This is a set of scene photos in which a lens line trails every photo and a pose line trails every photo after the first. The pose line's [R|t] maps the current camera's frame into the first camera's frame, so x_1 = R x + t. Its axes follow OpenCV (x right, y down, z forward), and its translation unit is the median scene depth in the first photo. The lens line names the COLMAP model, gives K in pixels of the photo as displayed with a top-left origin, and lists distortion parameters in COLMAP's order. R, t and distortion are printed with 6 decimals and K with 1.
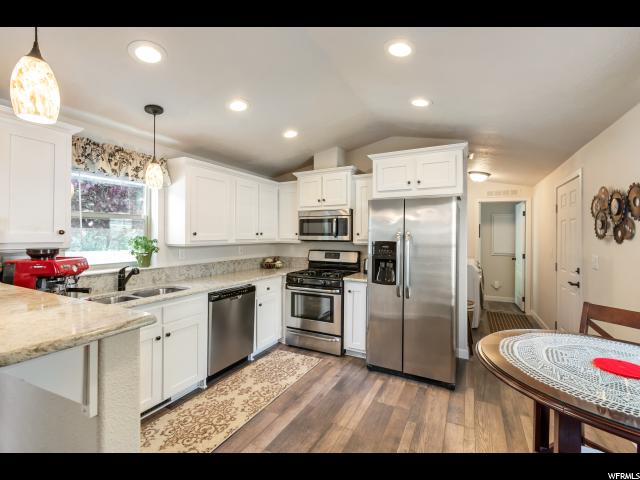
lens RADIAL K [[289.0, 0, 322.0], [0, 289.0, 234.6], [0, 0, 1]] dist [-0.000003, -0.000178]
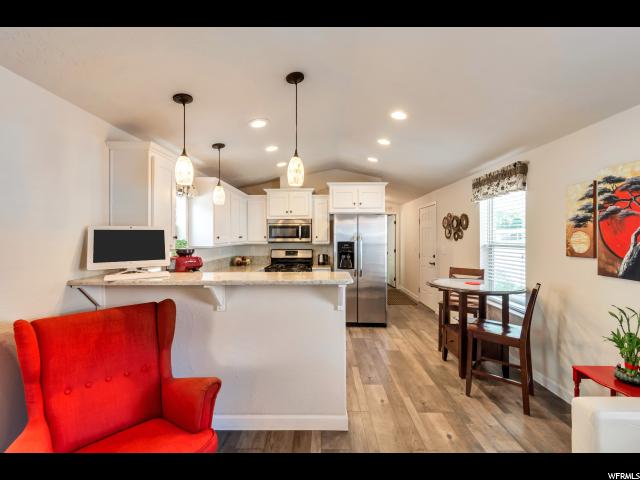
lens RADIAL K [[289.0, 0, 322.0], [0, 289.0, 234.6], [0, 0, 1]] dist [-0.000003, -0.000178]
pose [[0.891783, -0.001384, 0.452461, -0.564163], [0.004830, 0.999967, -0.006462, -0.004466], [-0.452438, 0.007948, 0.891761, -0.310136]]
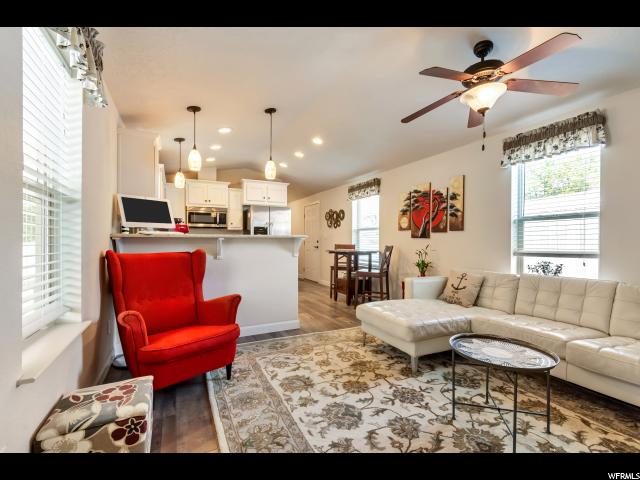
lens RADIAL K [[289.9, 0, 321.0], [0, 289.9, 238.2], [0, 0, 1]] dist [0.000294, -0.000480]
pose [[0.582889, 0.004049, 0.812542, -1.083605], [-0.000906, 0.999990, -0.004334, 0.102739], [-0.812552, 0.001790, 0.582887, -0.462728]]
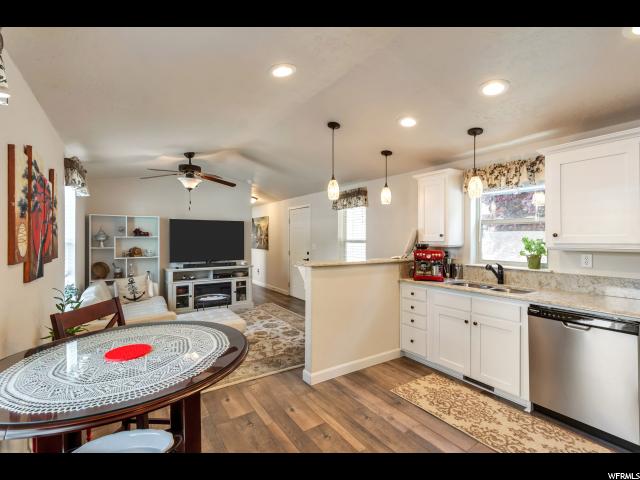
lens RADIAL K [[298.6, 0, 323.2], [0, 298.6, 240.3], [0, 0, 1]] dist [-0.000633, -0.000143]
pose [[-0.475077, 0.001502, -0.879943, 0.602305], [-0.004118, 0.999984, 0.003930, 0.010917], [0.879934, 0.005491, -0.475064, 0.781290]]
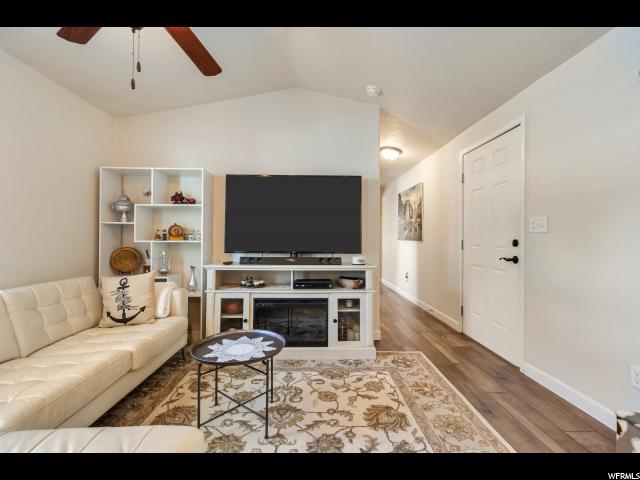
lens RADIAL K [[289.9, 0, 321.0], [0, 289.9, 238.2], [0, 0, 1]] dist [0.000294, -0.000480]
pose [[-0.870788, -0.010927, -0.491537, -0.313494], [-0.010899, 0.999936, -0.002921, 0.103743], [0.491538, 0.002814, -0.870852, 0.135812]]
